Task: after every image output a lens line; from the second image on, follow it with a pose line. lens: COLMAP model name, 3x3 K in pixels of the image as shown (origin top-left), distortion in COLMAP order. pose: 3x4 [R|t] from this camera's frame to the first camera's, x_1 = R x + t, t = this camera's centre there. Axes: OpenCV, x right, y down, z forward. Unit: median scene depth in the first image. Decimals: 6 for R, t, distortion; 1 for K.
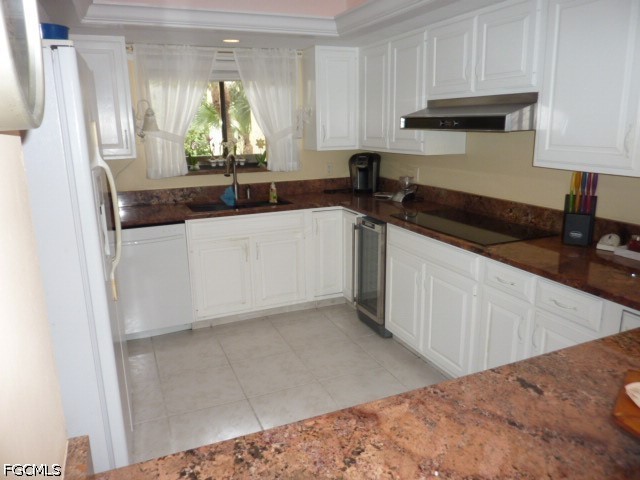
lens RADIAL K [[475.7, 0, 322.9], [0, 475.7, 239.3], [0, 0, 1]] dist [-0.009009, -0.029025]
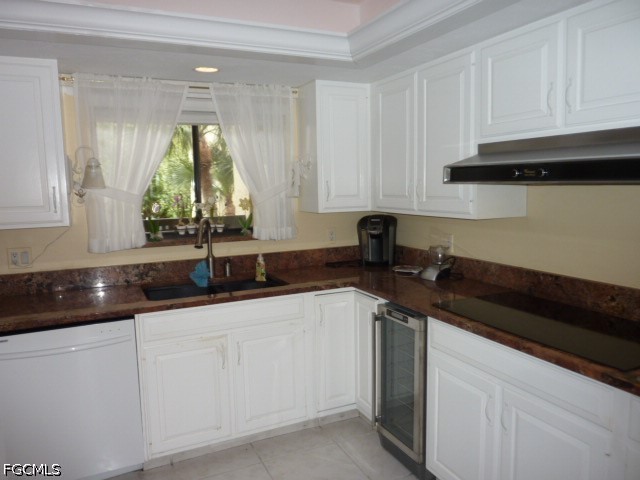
lens RADIAL K [[475.7, 0, 324.0], [0, 475.7, 238.0], [0, 0, 1]] dist [-0.009009, -0.029025]
pose [[0.999202, -0.008788, 0.038970, -0.035809], [0.013621, 0.991994, -0.125545, -0.053254], [-0.037554, 0.125975, 0.991322, 0.261205]]
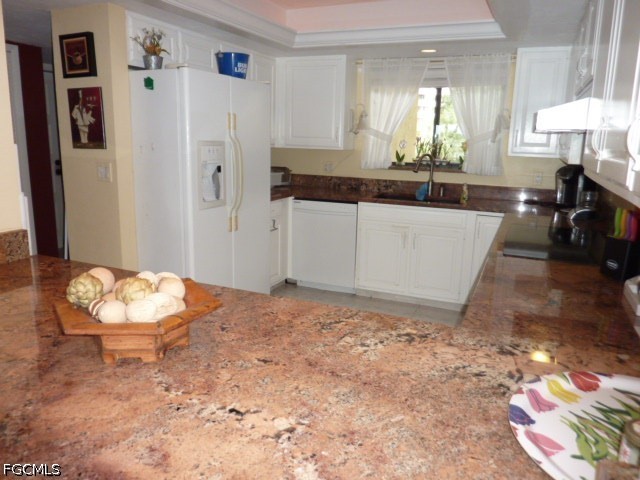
lens RADIAL K [[475.7, 0, 320.1], [0, 475.7, 242.0], [0, 0, 1]] dist [-0.009009, -0.029025]
pose [[0.690907, 0.191210, -0.697199, 0.458532], [-0.206321, 0.976433, 0.063332, 0.002477], [0.692877, 0.100090, 0.714075, 0.065912]]
